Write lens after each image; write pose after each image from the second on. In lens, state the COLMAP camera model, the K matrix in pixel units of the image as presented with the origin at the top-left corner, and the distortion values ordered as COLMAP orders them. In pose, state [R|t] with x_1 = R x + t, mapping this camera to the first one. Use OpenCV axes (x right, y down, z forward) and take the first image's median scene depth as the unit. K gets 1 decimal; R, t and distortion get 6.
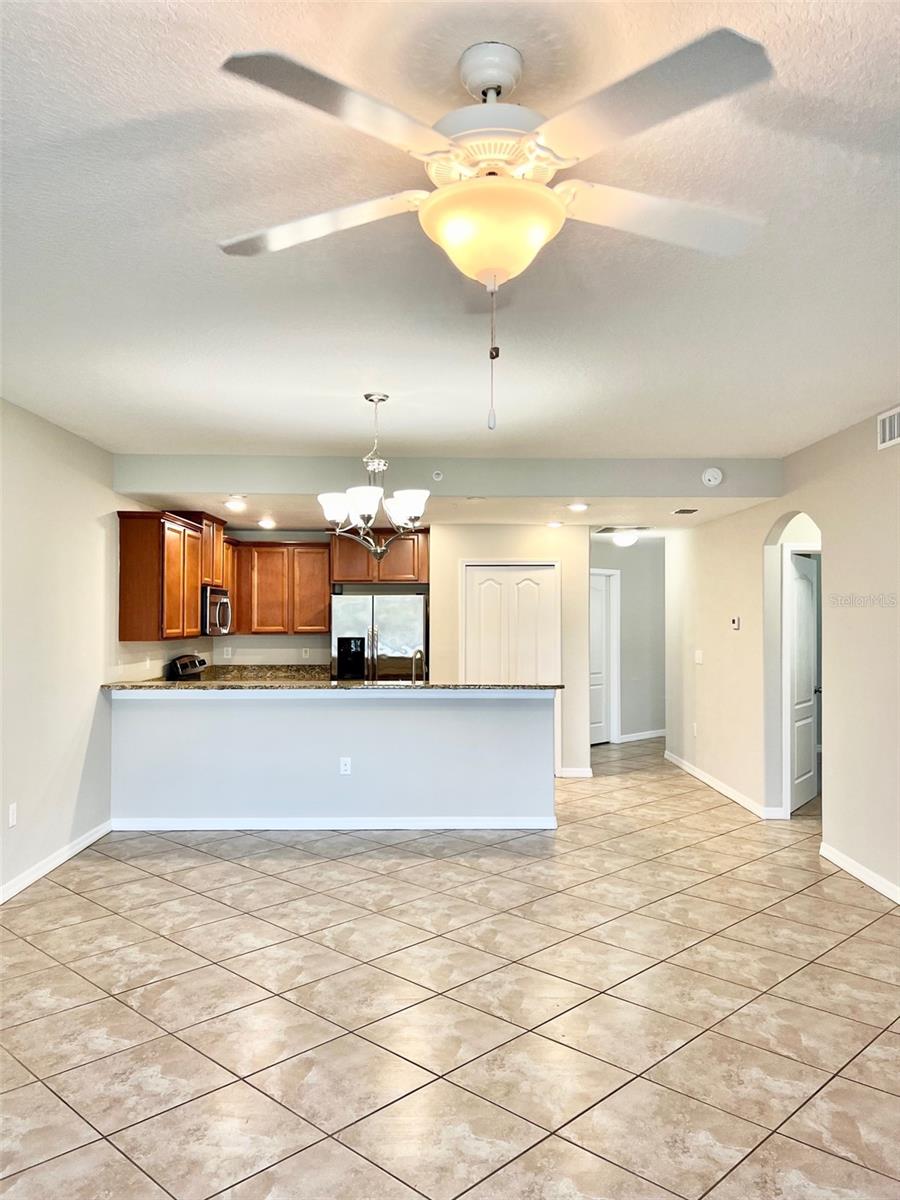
lens RADIAL K [[895.1, 0, 450.0], [0, 895.1, 600.0], [0, 0, 1]] dist [0.127466, -0.242223]
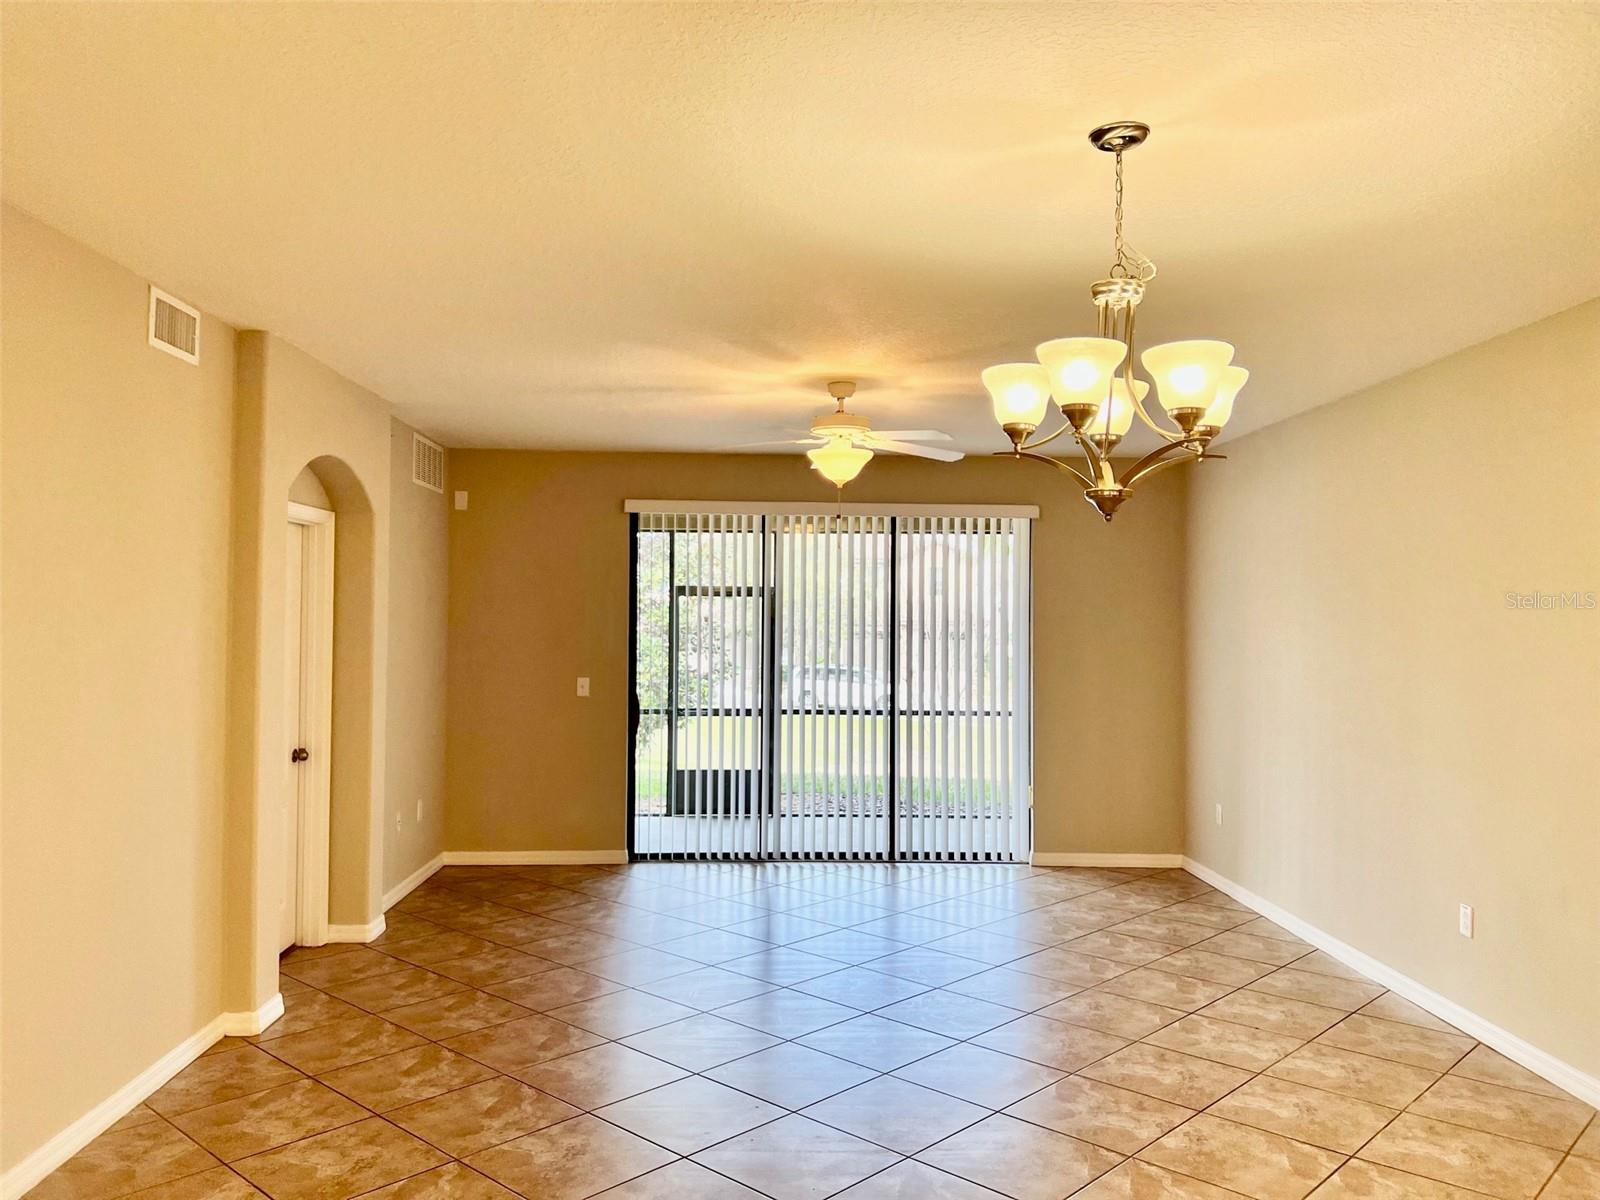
lens RADIAL K [[1193.4, 0, 800.0], [0, 1193.4, 600.0], [0, 0, 1]] dist [0.127466, -0.242223]
pose [[-0.999785, -0.009672, -0.018351, 0.108325], [-0.009007, 0.999311, -0.035995, 0.026299], [0.018687, -0.035822, -0.999183, 2.193461]]
